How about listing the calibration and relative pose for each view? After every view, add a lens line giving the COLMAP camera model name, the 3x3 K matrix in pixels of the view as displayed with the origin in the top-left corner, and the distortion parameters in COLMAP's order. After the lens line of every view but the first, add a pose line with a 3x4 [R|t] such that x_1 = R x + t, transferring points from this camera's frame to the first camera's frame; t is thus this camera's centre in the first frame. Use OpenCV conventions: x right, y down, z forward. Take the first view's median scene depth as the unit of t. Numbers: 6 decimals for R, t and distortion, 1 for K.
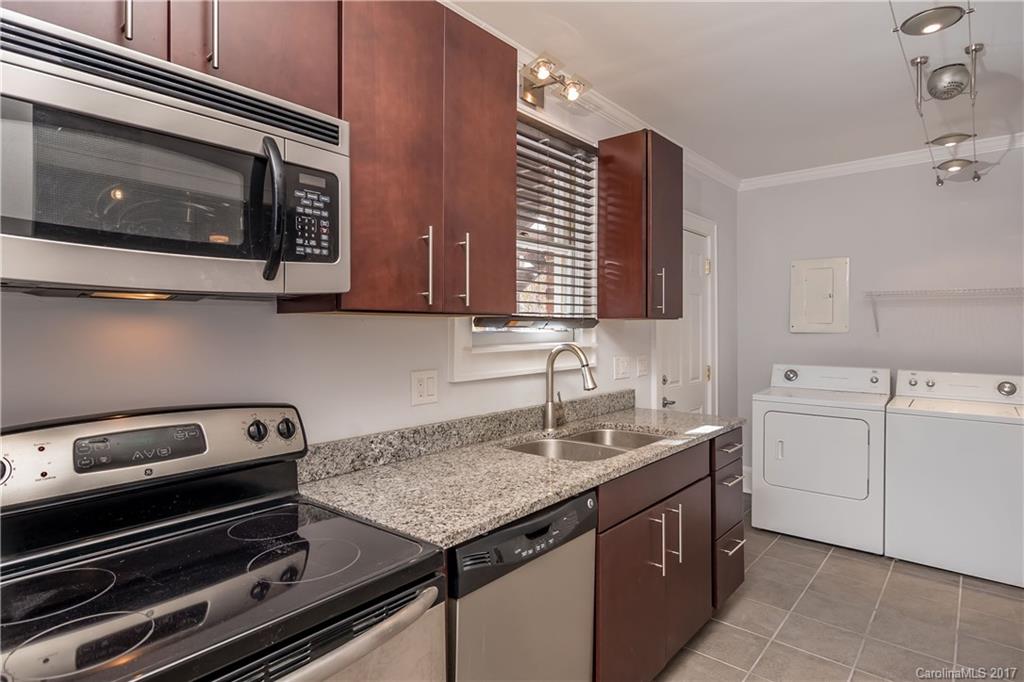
lens RADIAL K [[553.8, 0, 493.4], [0, 553.8, 326.0], [0, 0, 1]] dist [0.005221, -0.000661]
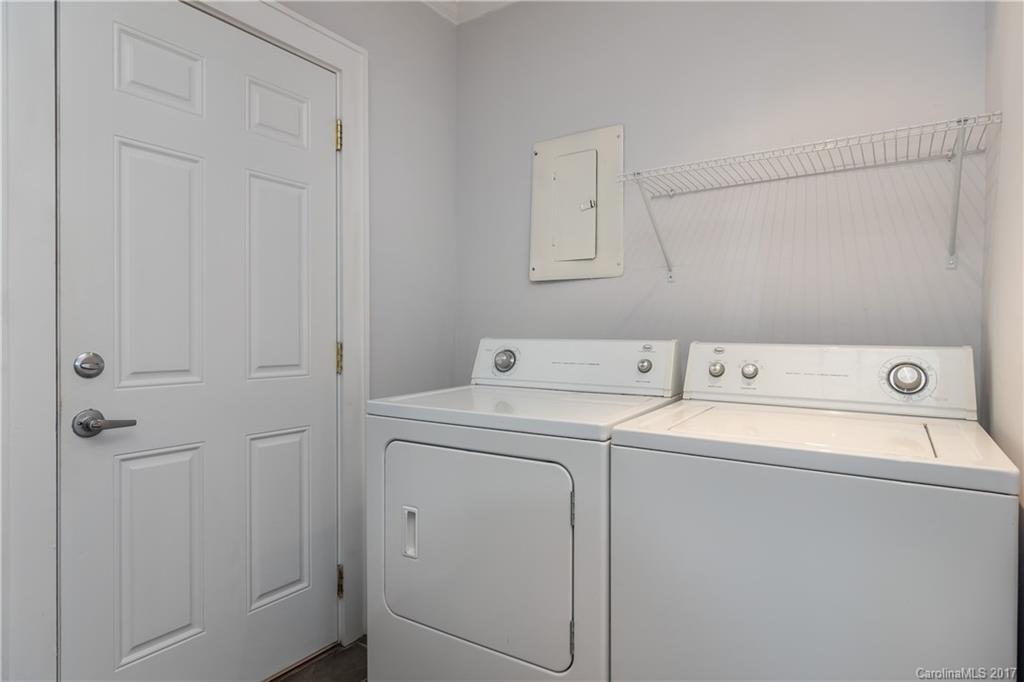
lens RADIAL K [[553.8, 0, 512.9], [0, 553.8, 339.3], [0, 0, 1]] dist [0.005221, -0.000661]
pose [[0.991672, 0.004741, 0.128699, 0.517964], [-0.004947, 0.999987, 0.001284, 0.074972], [-0.128692, -0.001910, 0.991683, 0.559284]]
